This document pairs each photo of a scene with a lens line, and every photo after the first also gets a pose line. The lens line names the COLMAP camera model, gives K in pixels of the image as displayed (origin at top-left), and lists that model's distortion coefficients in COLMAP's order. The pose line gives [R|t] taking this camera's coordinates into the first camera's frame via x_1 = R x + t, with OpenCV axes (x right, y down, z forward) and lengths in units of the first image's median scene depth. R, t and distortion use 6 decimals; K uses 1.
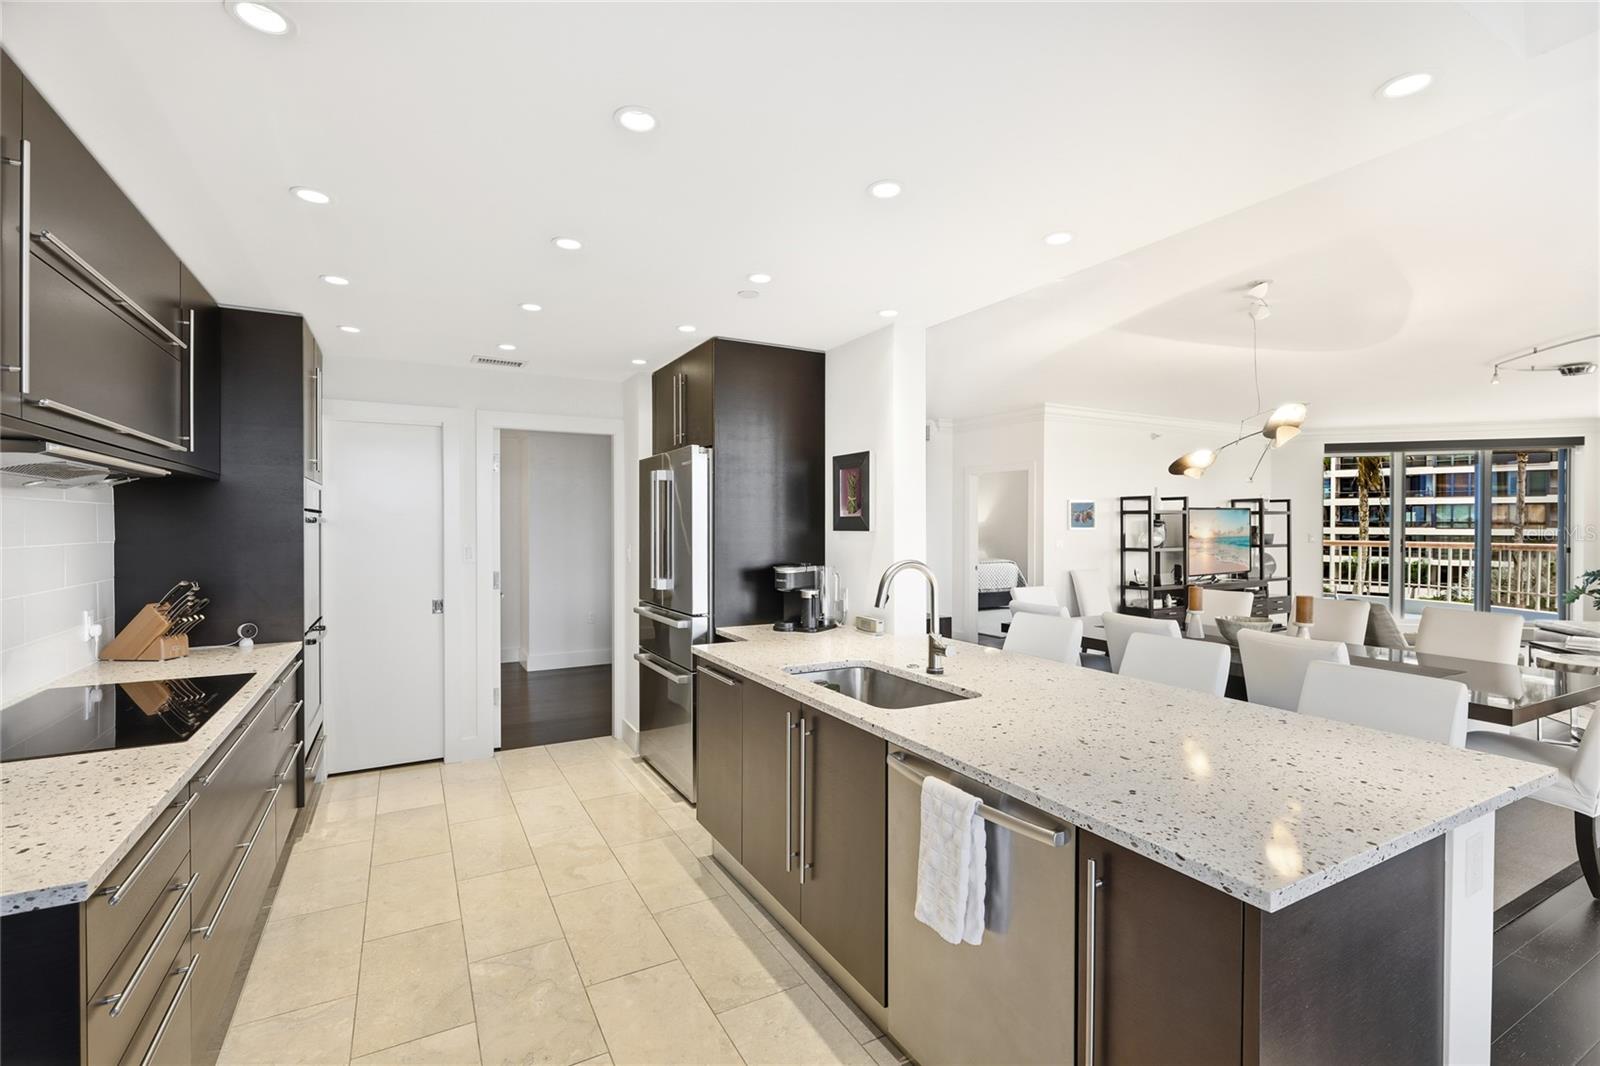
lens RADIAL K [[716.7, 0, 797.8], [0, 716.7, 533.5], [0, 0, 1]] dist [0.000457, -0.000277]
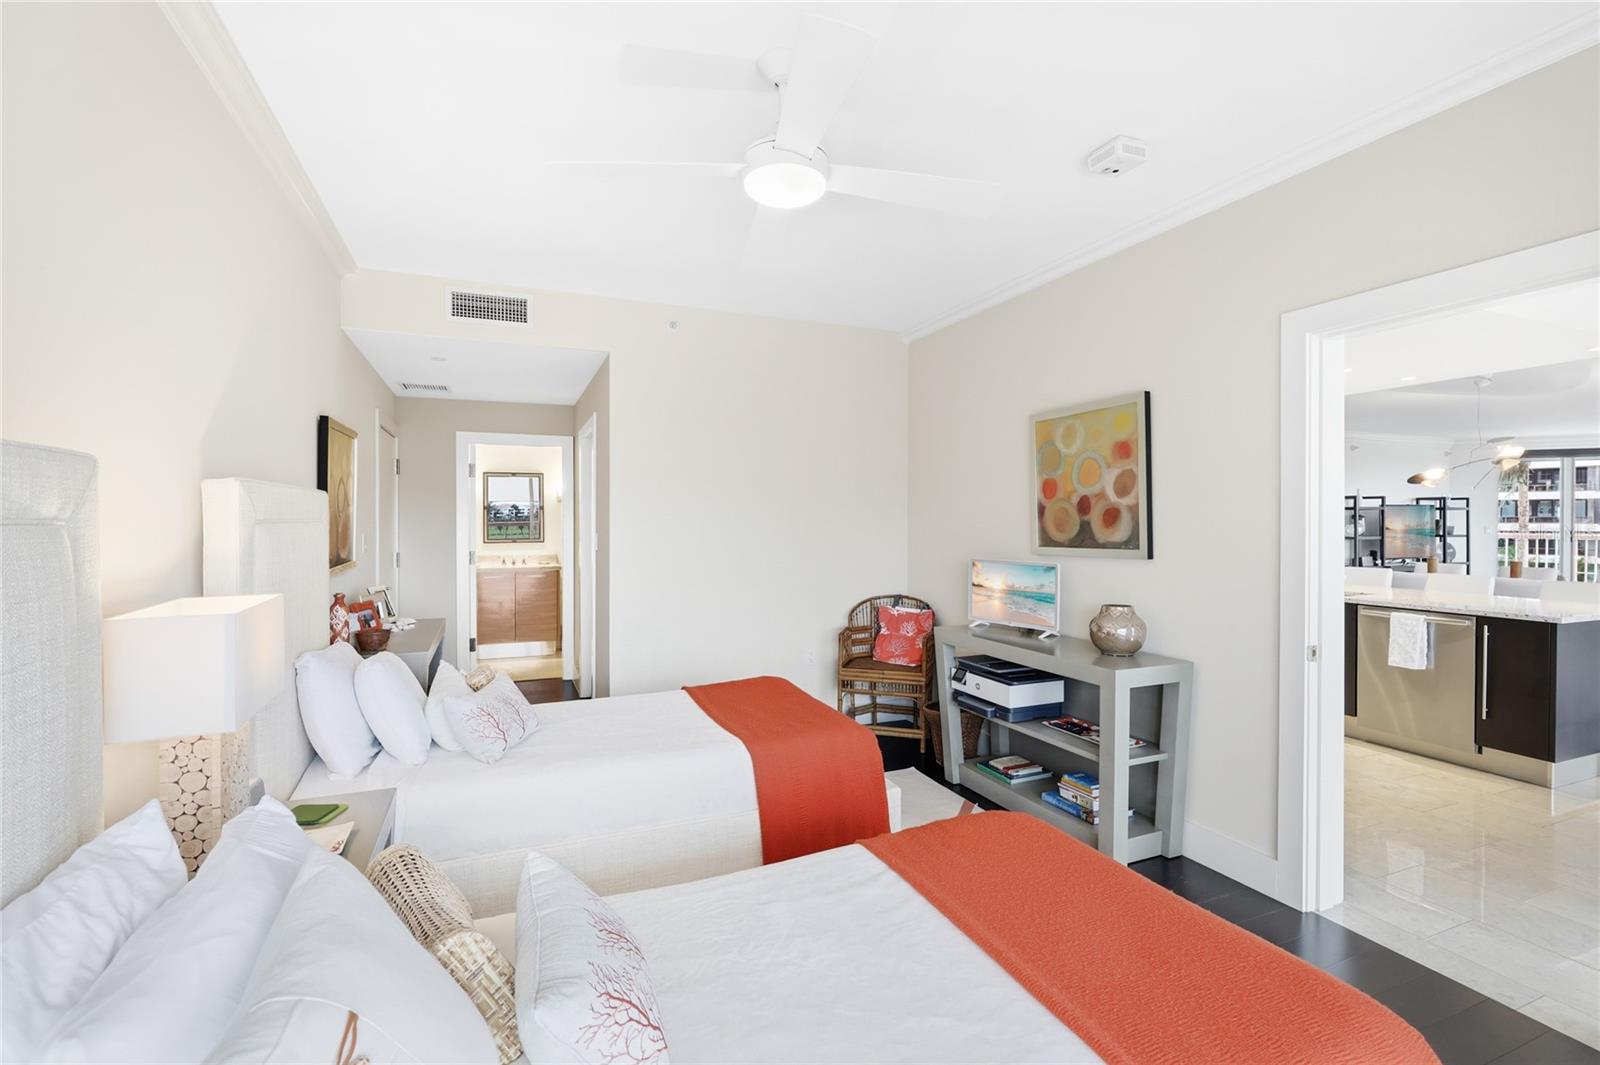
lens RADIAL K [[716.7, 0, 797.4], [0, 716.7, 523.4], [0, 0, 1]] dist [0.000457, -0.000277]
pose [[0.993351, 0.003271, -0.115080, -0.325329], [-0.003985, 0.999974, -0.005974, 0.007912], [0.115058, 0.006393, 0.993338, -0.357984]]
